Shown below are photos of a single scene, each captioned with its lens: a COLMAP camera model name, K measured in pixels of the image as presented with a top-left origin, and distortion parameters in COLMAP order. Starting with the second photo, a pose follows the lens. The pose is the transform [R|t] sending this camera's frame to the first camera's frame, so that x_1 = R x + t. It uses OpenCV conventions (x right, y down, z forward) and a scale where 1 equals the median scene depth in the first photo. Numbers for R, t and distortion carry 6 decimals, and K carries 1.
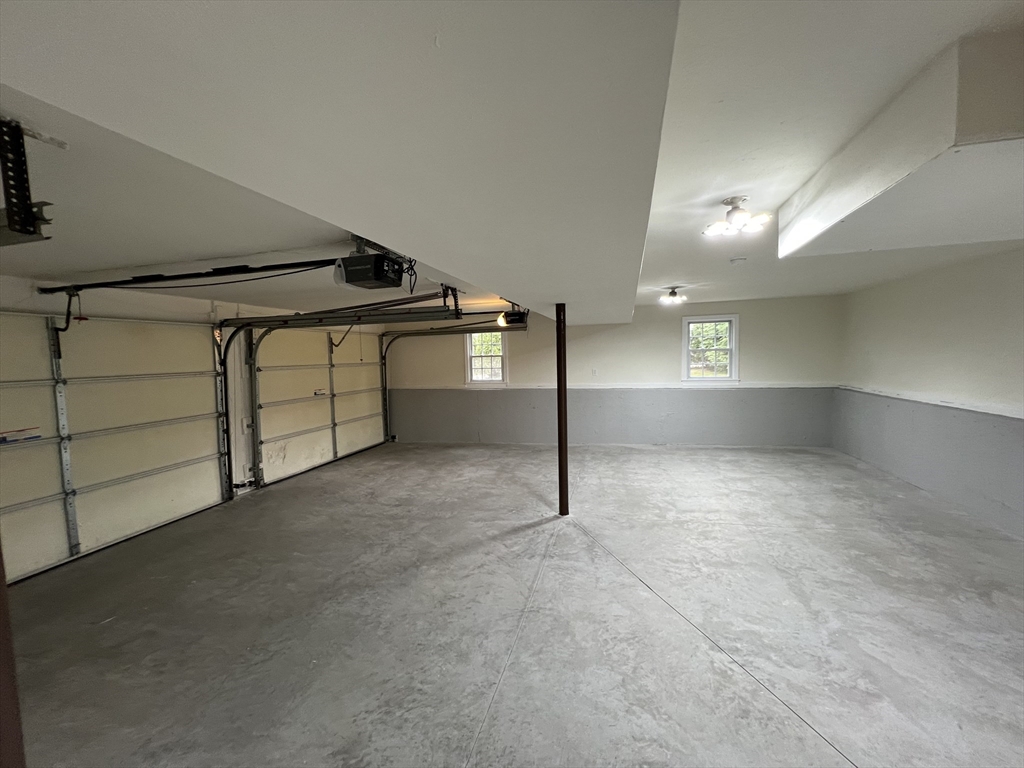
lens RADIAL K [[405.2, 0, 512.6], [0, 405.2, 381.3], [0, 0, 1]] dist [-0.001931, 0.000537]
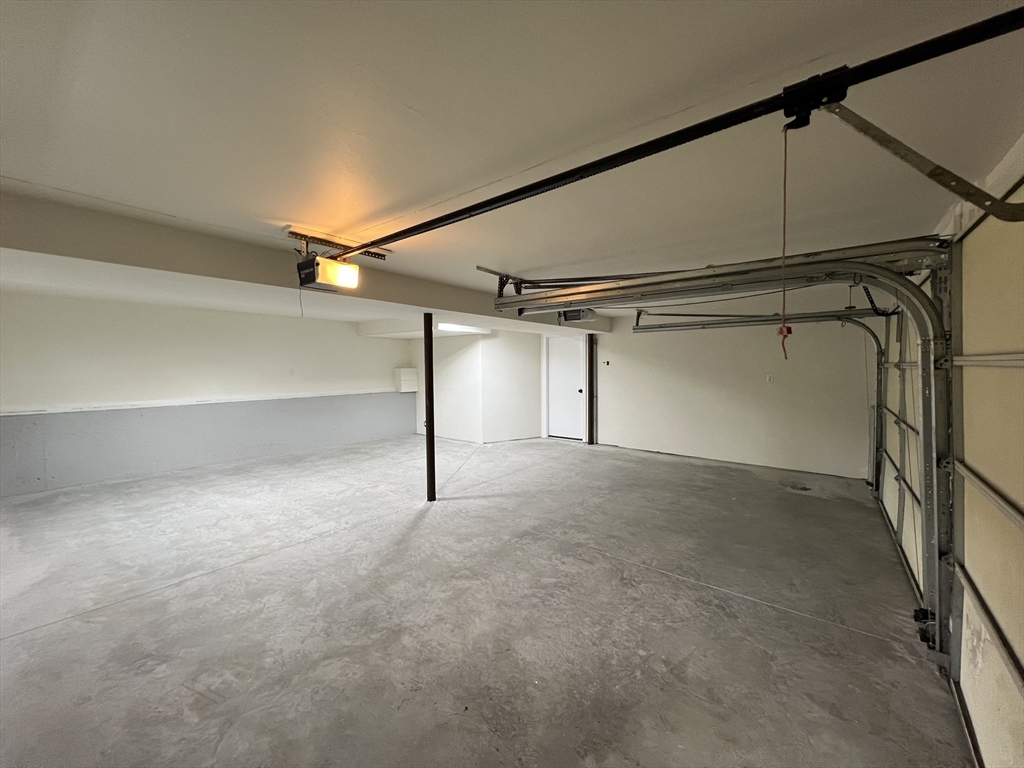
lens RADIAL K [[405.2, 0, 512.4], [0, 405.2, 376.4], [0, 0, 1]] dist [-0.001931, 0.000537]
pose [[-0.918356, 0.020432, 0.395227, -0.448189], [0.055385, 0.995474, 0.077229, -0.073036], [-0.391860, 0.092813, -0.915331, 1.614946]]
